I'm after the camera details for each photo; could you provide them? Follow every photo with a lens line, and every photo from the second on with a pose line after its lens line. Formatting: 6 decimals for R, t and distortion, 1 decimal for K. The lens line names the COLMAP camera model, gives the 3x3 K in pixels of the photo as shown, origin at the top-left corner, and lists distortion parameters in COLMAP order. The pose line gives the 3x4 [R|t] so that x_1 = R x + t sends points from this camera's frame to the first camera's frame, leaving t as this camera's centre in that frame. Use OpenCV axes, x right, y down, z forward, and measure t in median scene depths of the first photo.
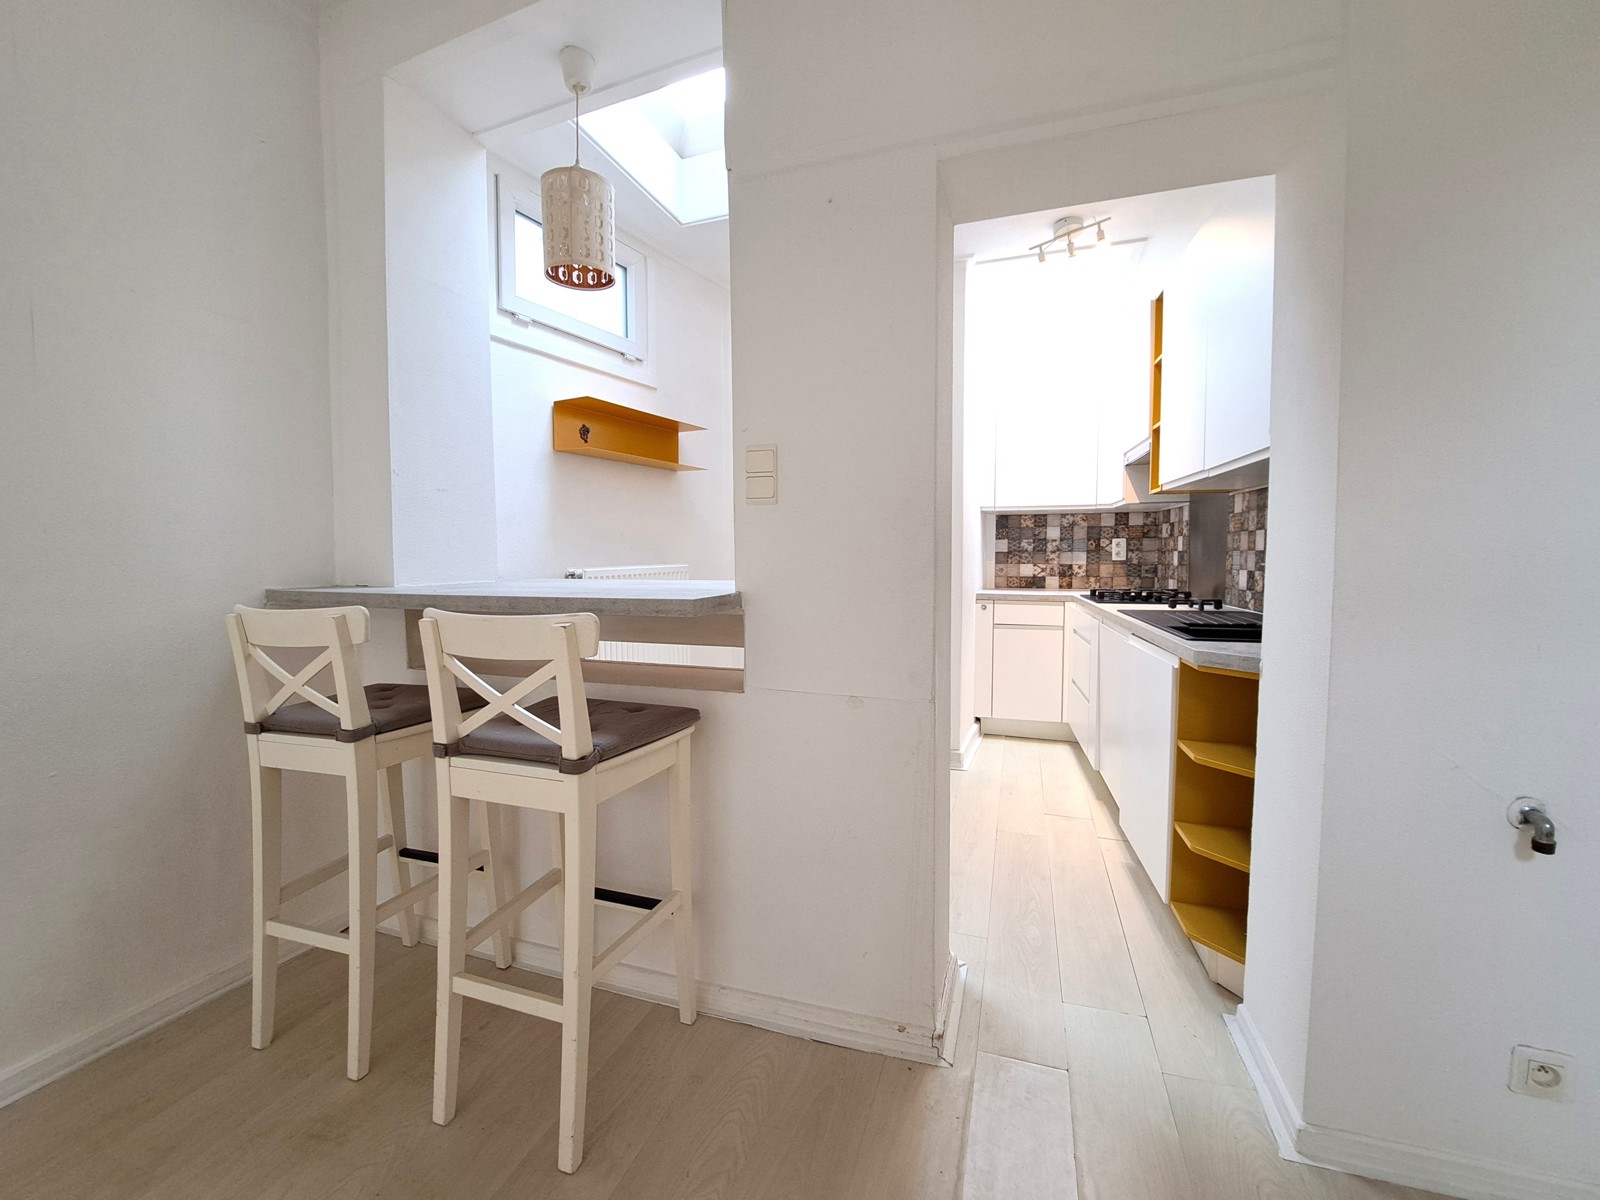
lens RADIAL K [[645.2, 0, 804.2], [0, 645.2, 587.1], [0, 0, 1]] dist [-0.000209, 0.000012]
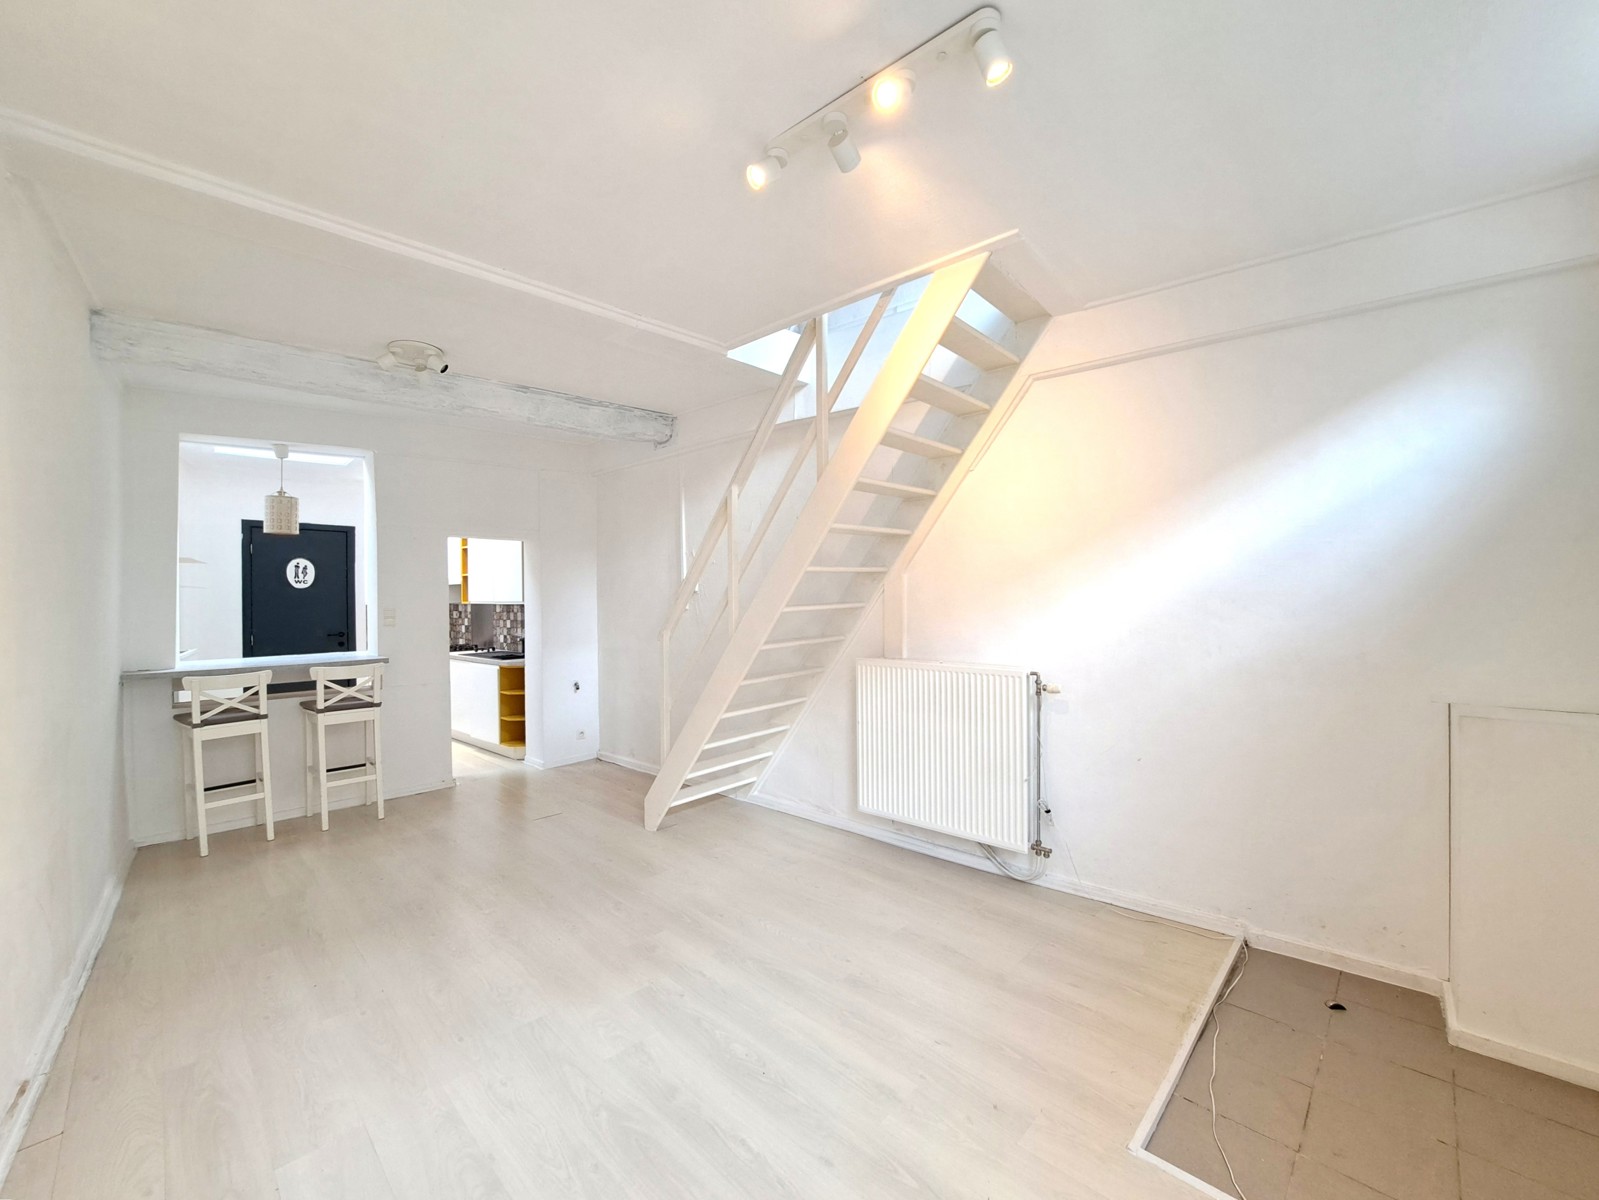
lens RADIAL K [[644.8, 0, 805.7], [0, 644.8, 604.7], [0, 0, 1]] dist [-0.000209, 0.000012]
pose [[0.412956, -0.006218, 0.910730, -1.161270], [0.048935, 0.998684, -0.015371, -0.048036], [-0.909436, 0.050914, 0.412716, -1.168869]]
